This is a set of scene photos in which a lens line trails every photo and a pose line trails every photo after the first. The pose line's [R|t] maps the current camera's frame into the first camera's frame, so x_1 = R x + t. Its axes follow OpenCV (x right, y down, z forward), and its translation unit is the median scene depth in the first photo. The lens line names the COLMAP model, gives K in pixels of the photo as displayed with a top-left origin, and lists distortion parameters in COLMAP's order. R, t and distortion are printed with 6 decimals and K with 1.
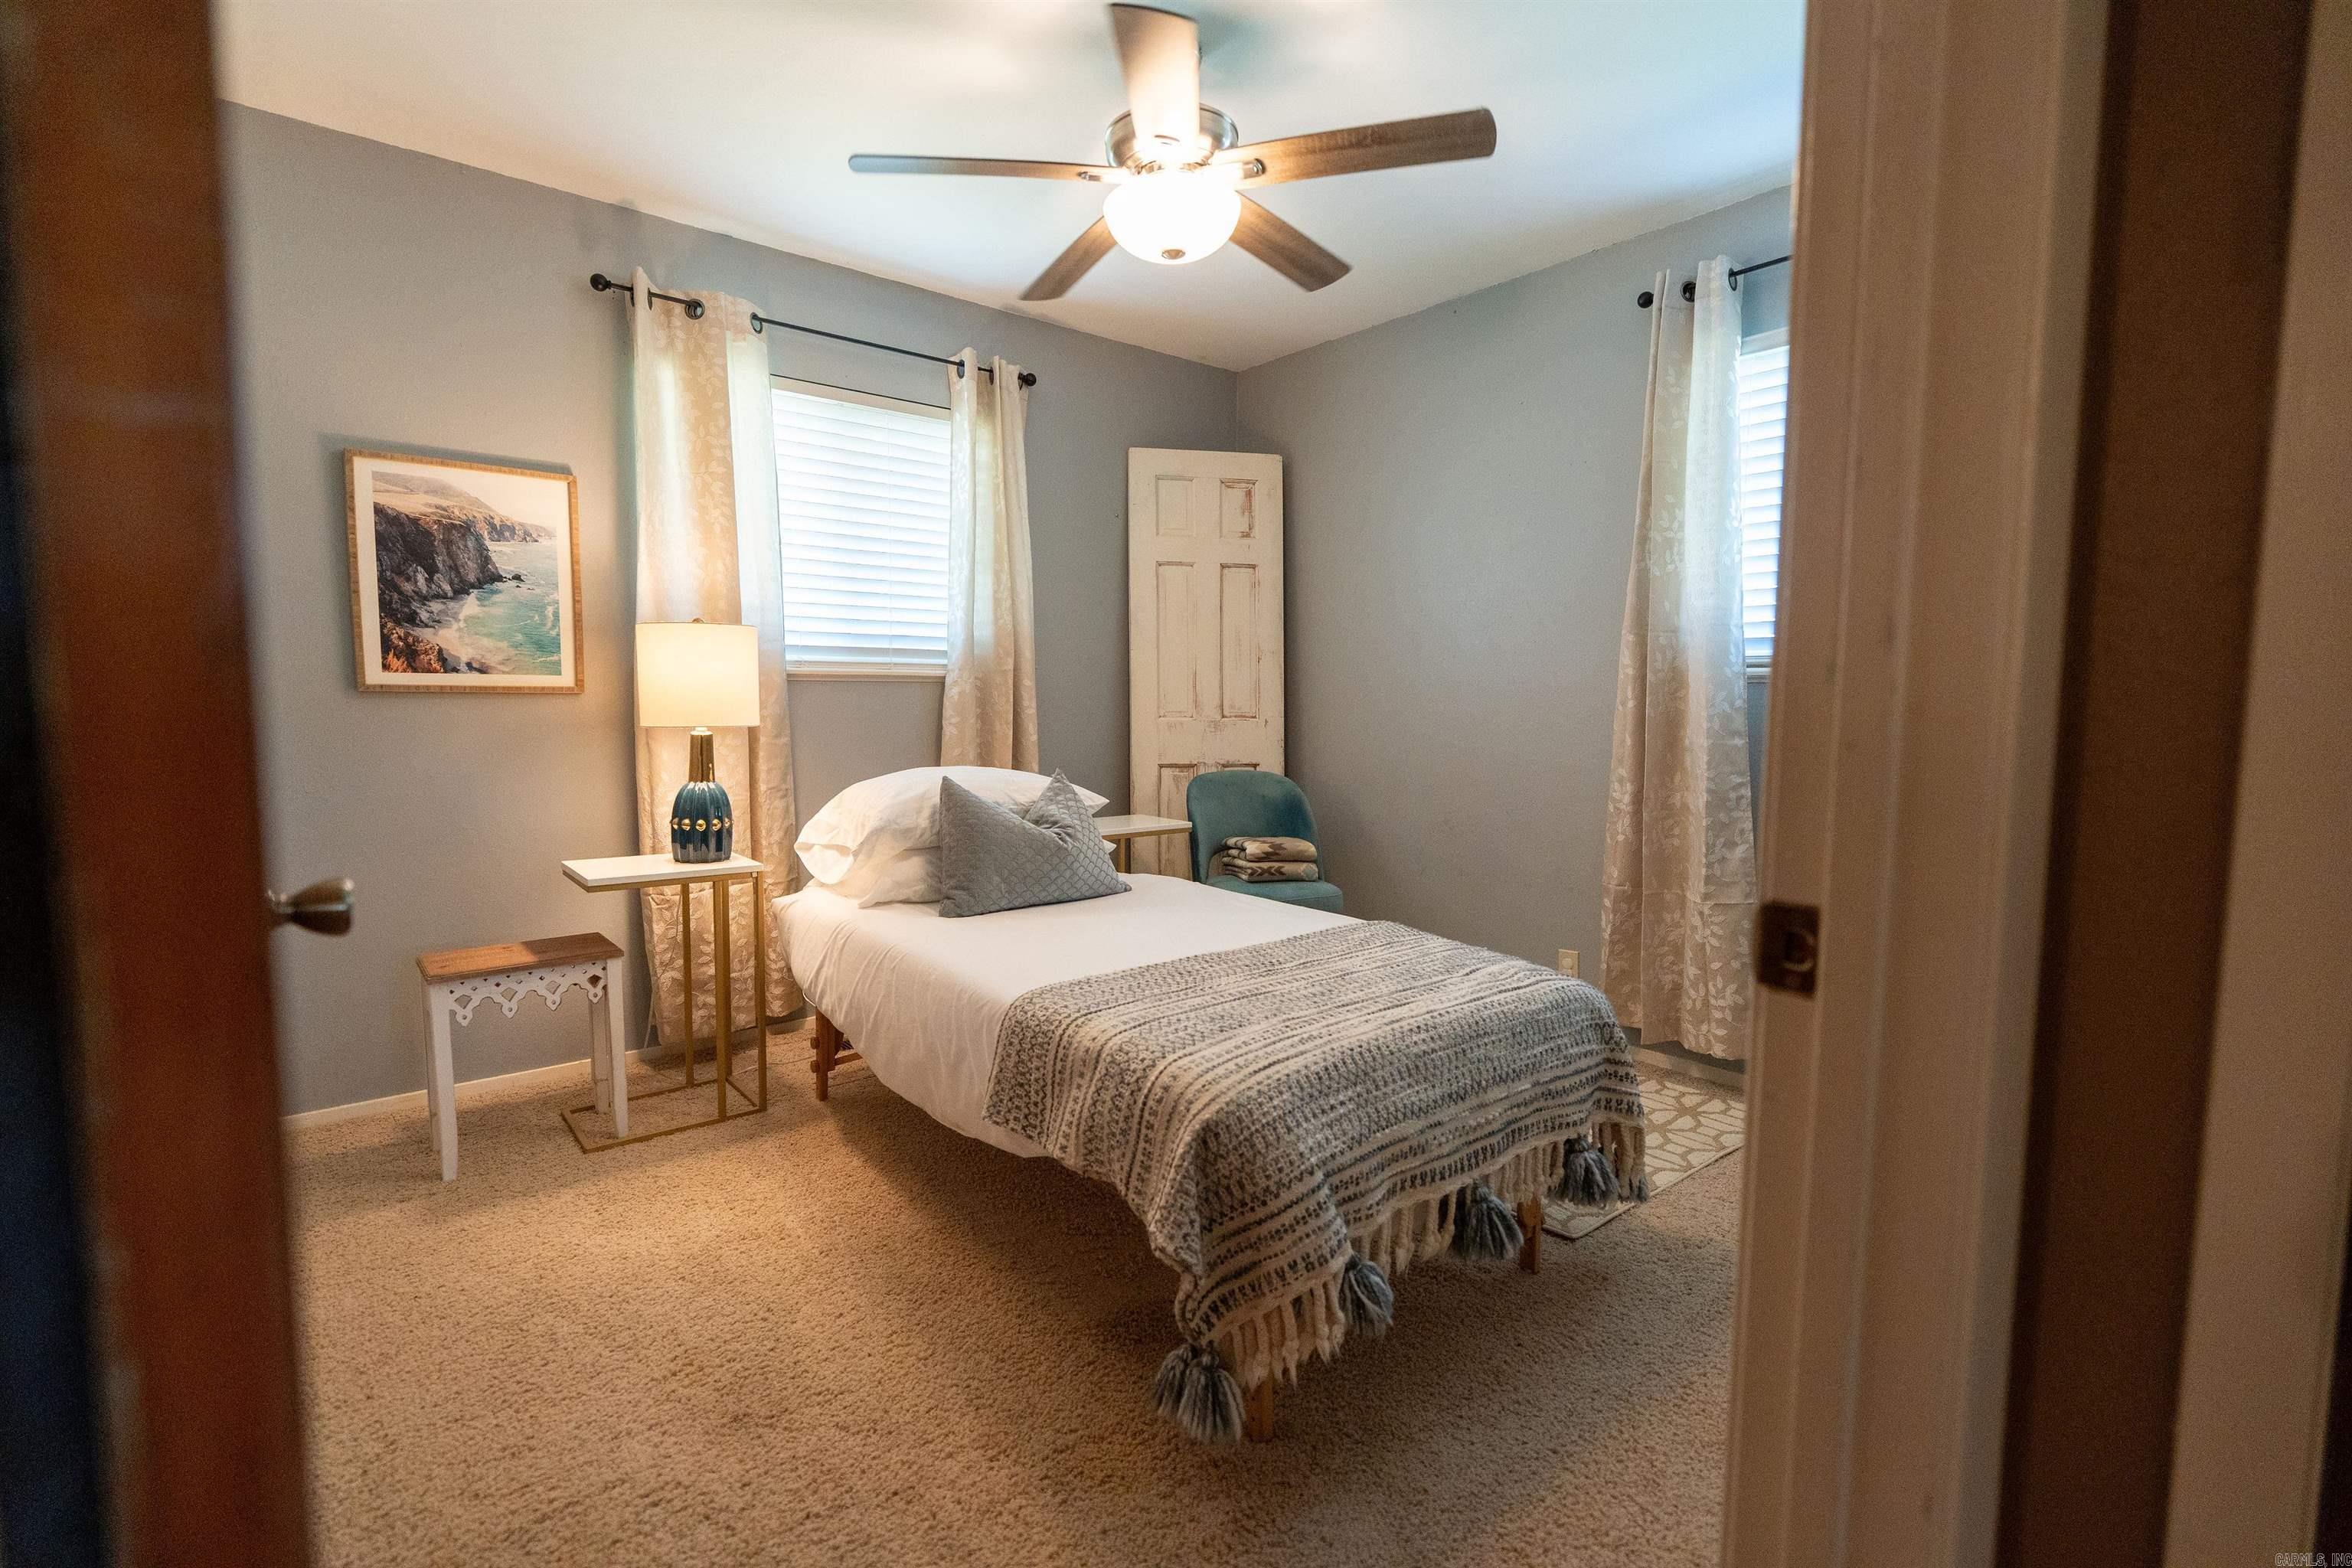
lens RADIAL K [[1059.0, 0, 1175.3], [0, 1059.0, 779.1], [0, 0, 1]] dist [-0.009186, 0.003172]
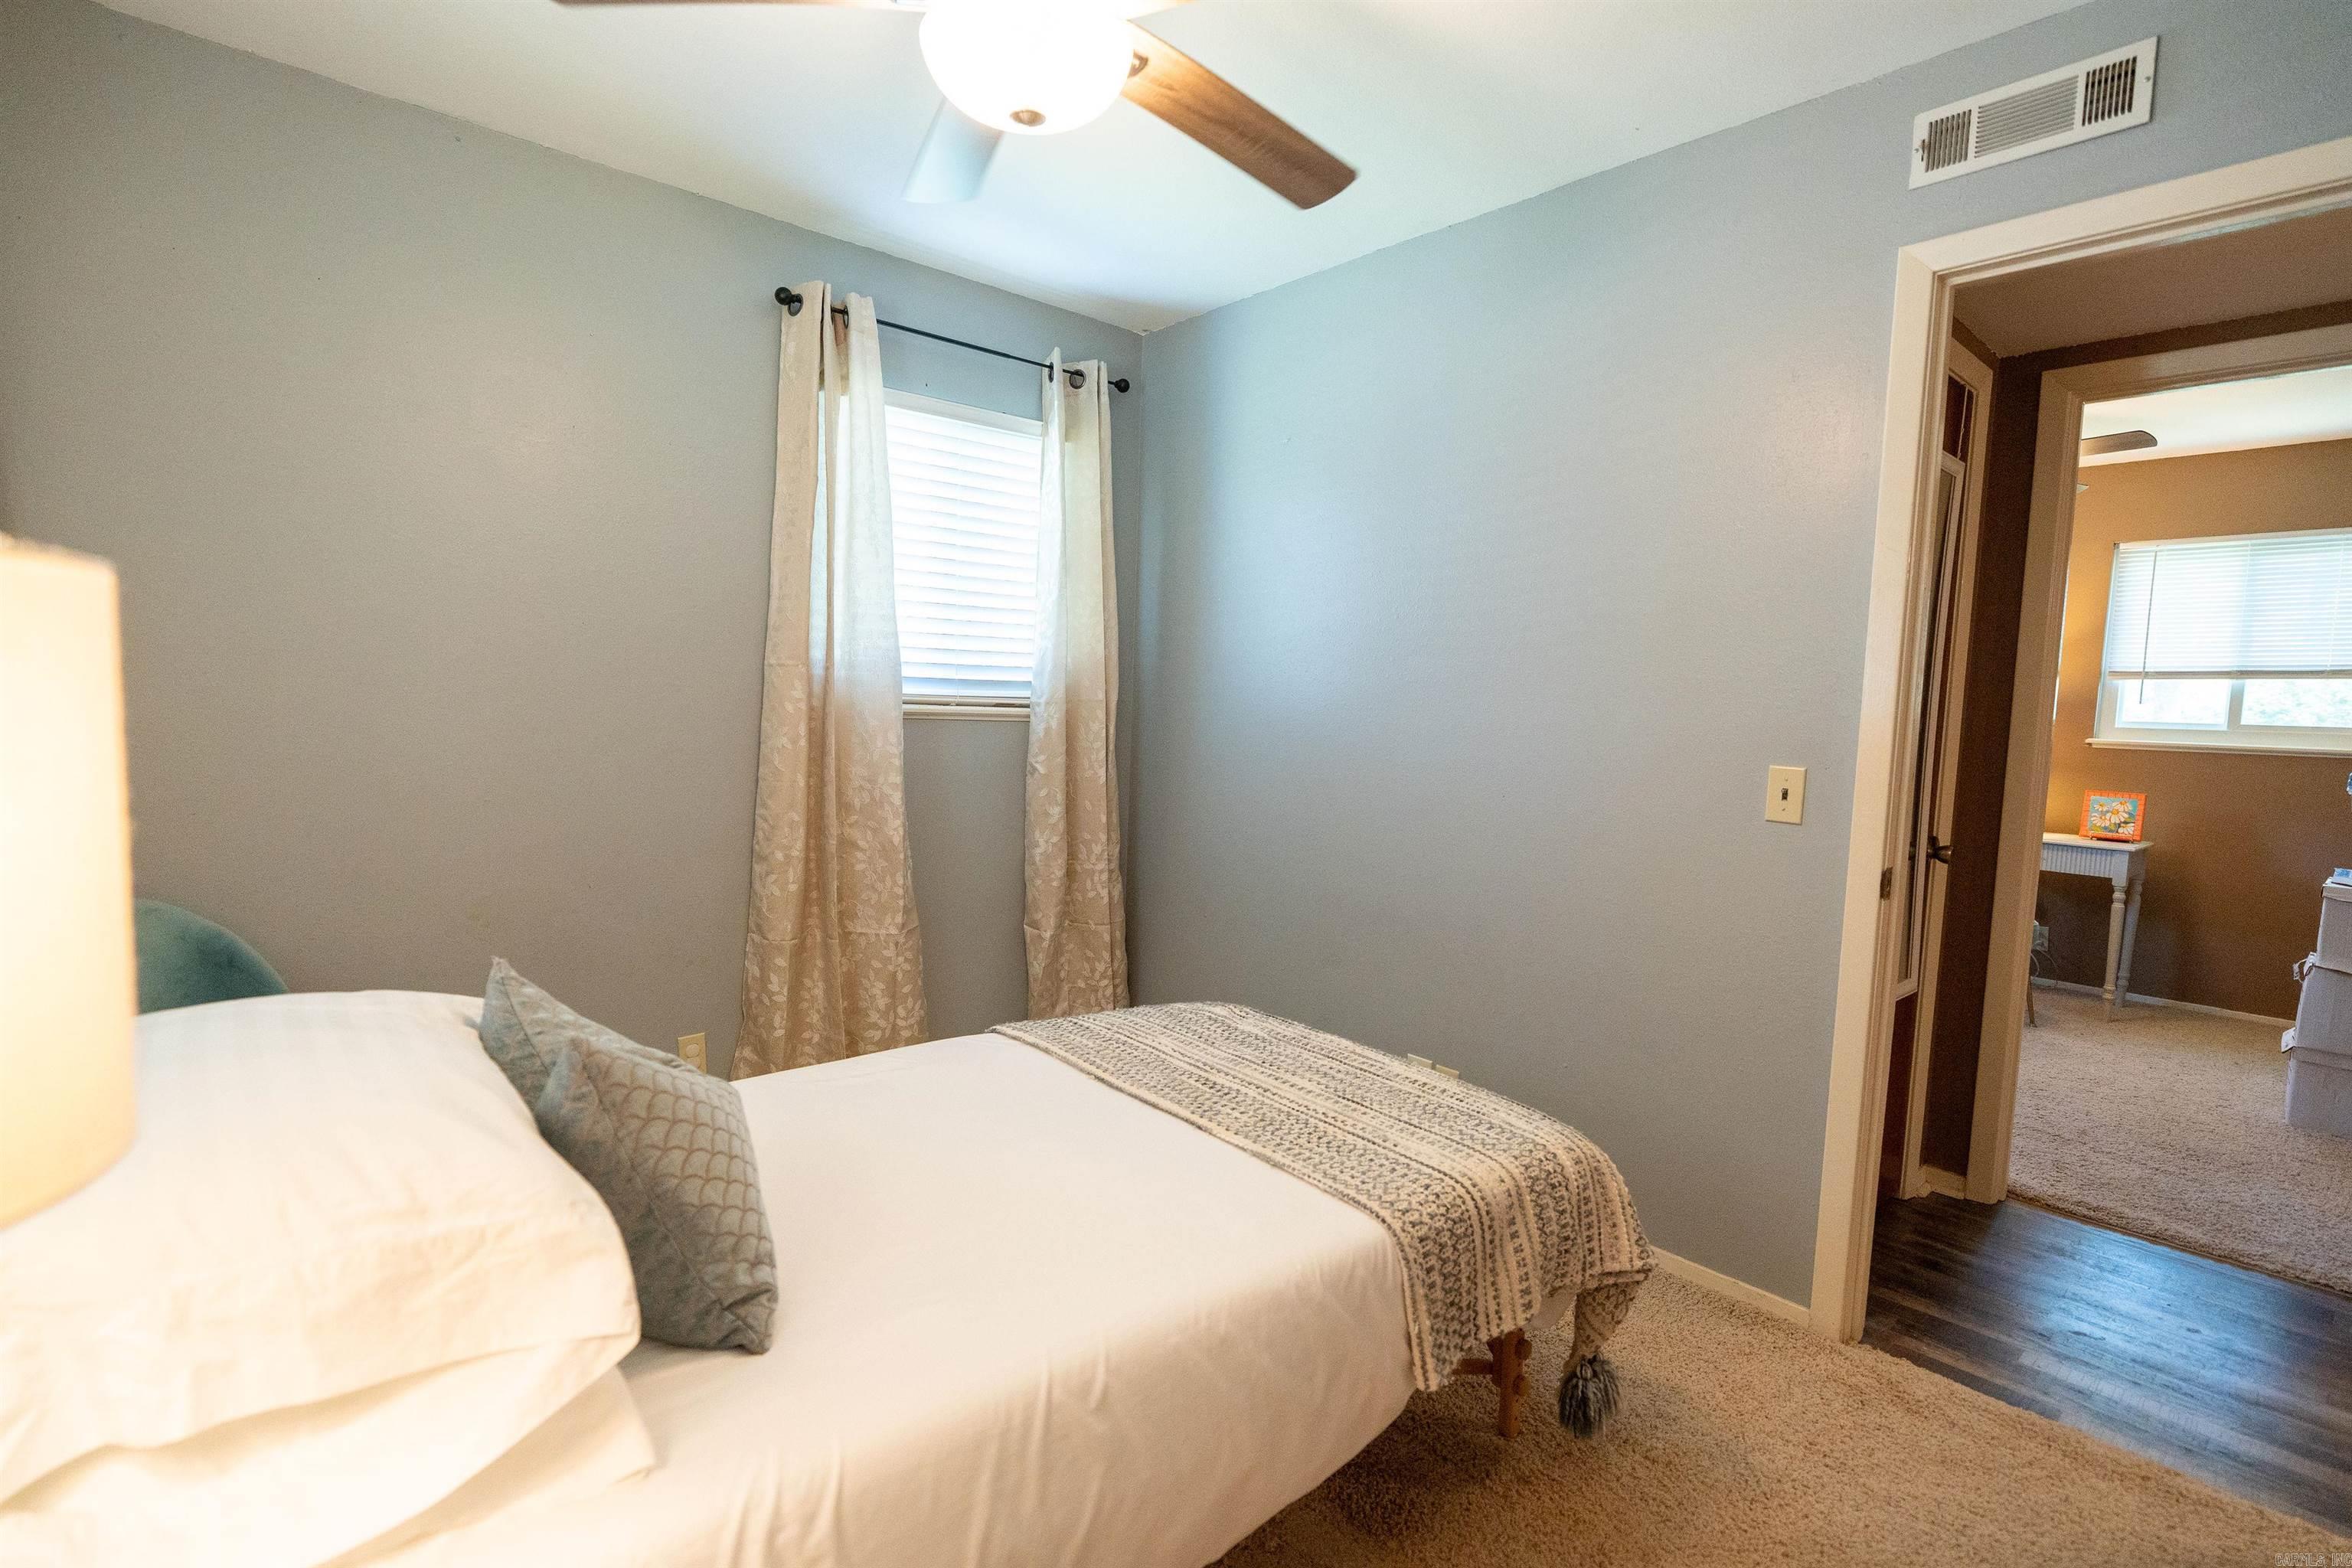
lens RADIAL K [[1111.0, 0, 1180.0], [0, 1111.0, 777.8], [0, 0, 1]] dist [-0.013261, 0.000427]
pose [[-0.030163, -0.080127, 0.996328, -0.597780], [0.041133, 0.995838, 0.081333, -0.114941], [-0.998698, 0.043435, -0.026742, 0.770680]]
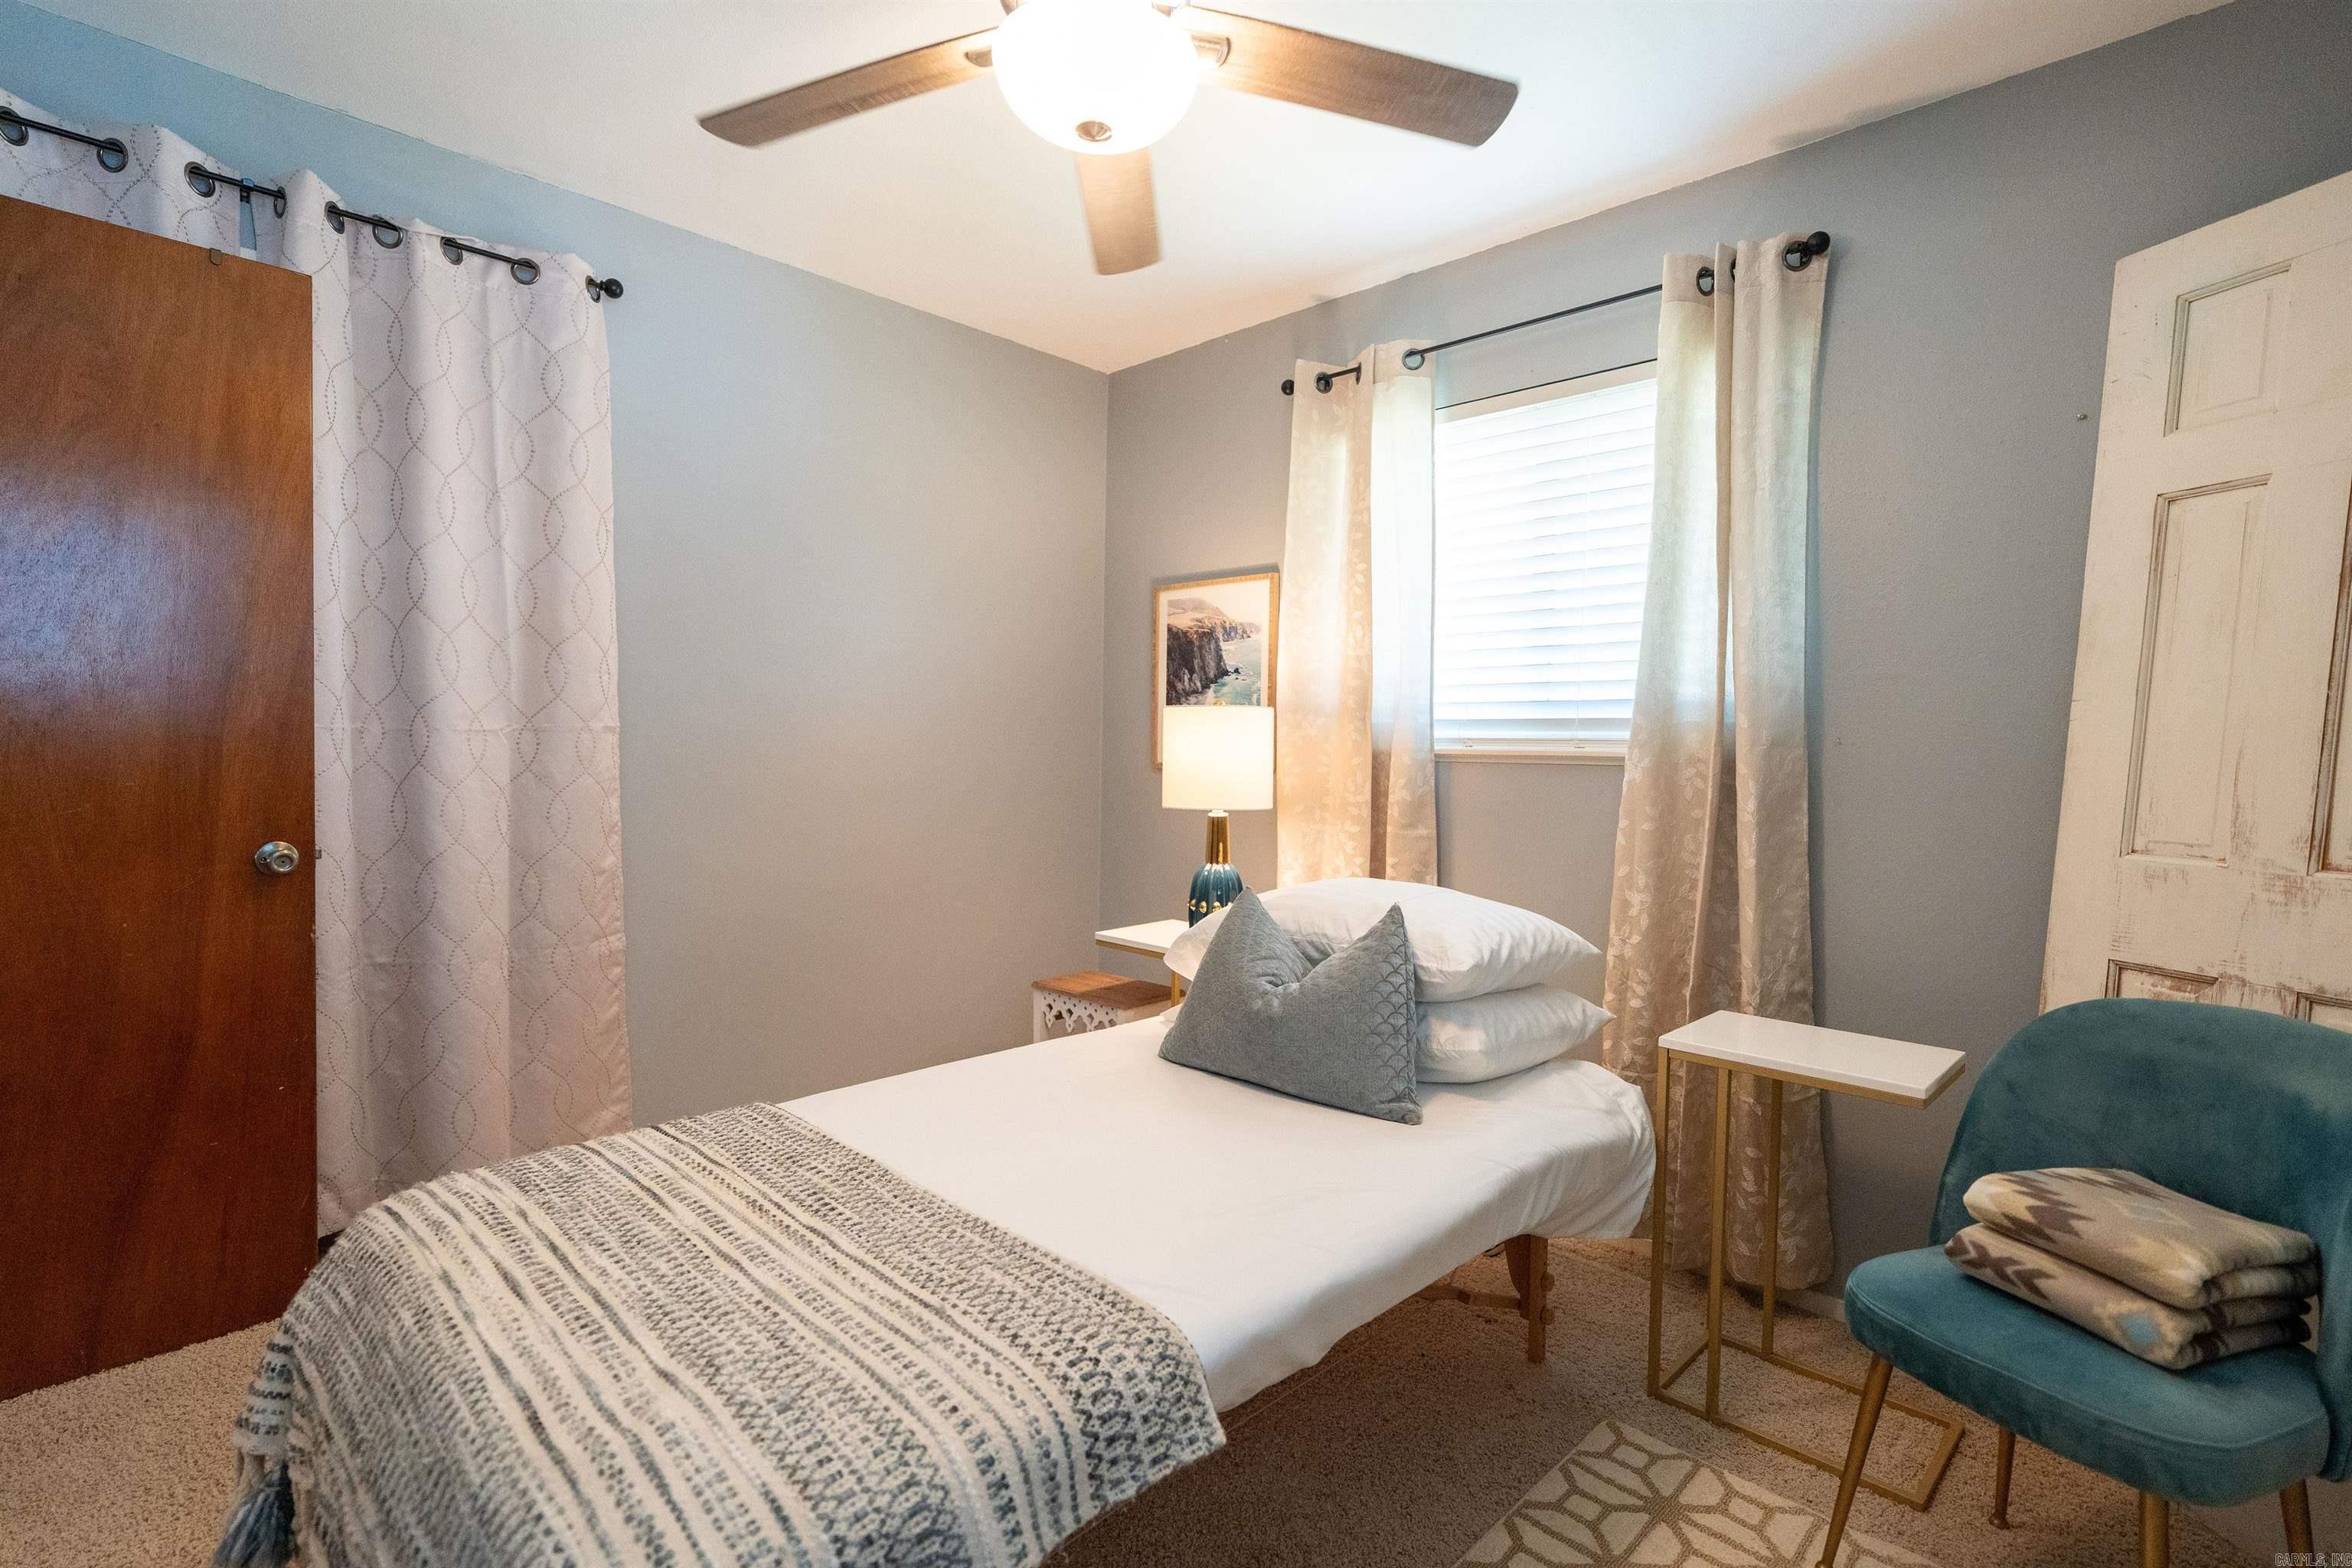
lens RADIAL K [[1111.0, 0, 1180.0], [0, 1111.0, 777.8], [0, 0, 1]] dist [-0.013261, 0.000427]
pose [[0.108449, 0.022678, -0.993843, 0.577707], [-0.092206, 0.995660, 0.012657, -0.086223], [0.989817, 0.090265, 0.110069, 0.828853]]
